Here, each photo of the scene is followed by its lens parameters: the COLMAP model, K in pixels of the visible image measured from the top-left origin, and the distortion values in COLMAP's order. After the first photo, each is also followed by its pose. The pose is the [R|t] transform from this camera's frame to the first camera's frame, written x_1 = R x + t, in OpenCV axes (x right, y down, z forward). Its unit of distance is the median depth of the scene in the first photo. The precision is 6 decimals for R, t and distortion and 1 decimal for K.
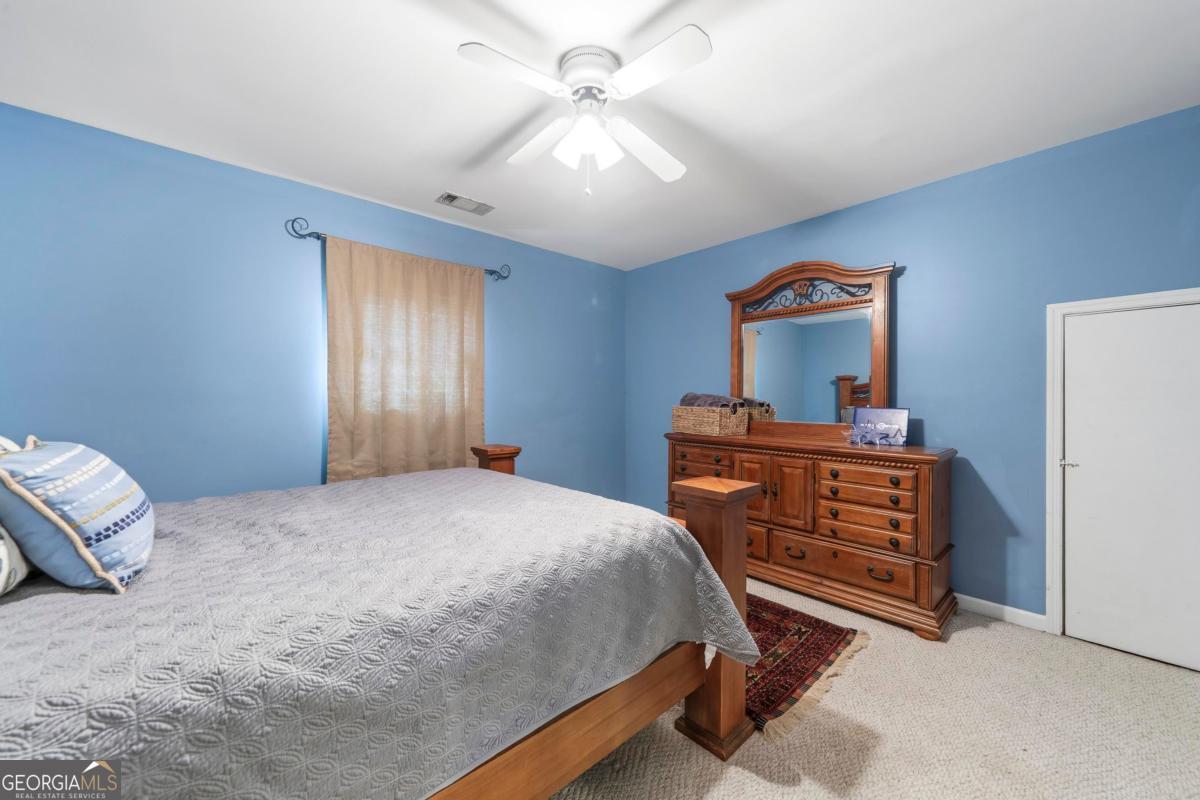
lens RADIAL K [[443.0, 0, 600.1], [0, 443.0, 399.8], [0, 0, 1]] dist [-0.000494, -0.000209]
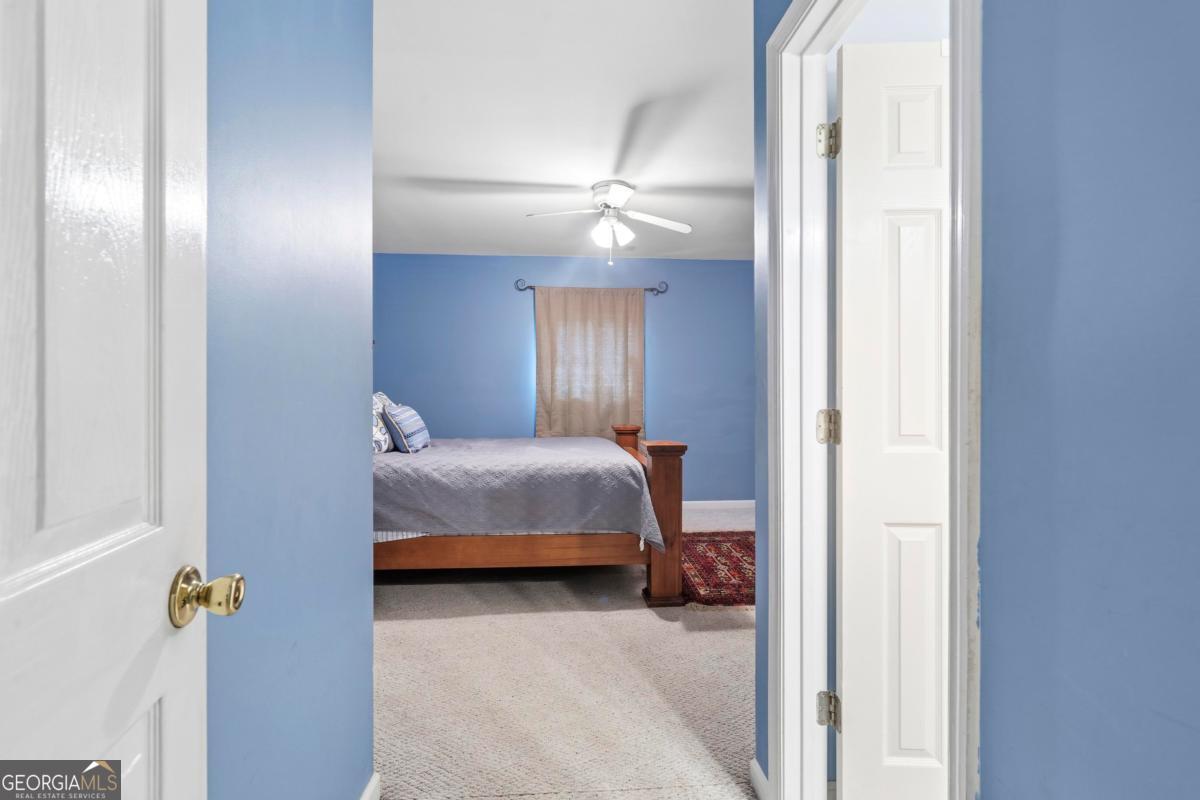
lens RADIAL K [[530.1, 0, 598.0], [0, 530.1, 395.0], [0, 0, 1]] dist [0.003492, 0.000398]
pose [[0.799239, 0.003311, -0.601005, 0.672197], [-0.003319, 0.999994, 0.001096, 0.009576], [0.601005, 0.001119, 0.799245, -0.356770]]
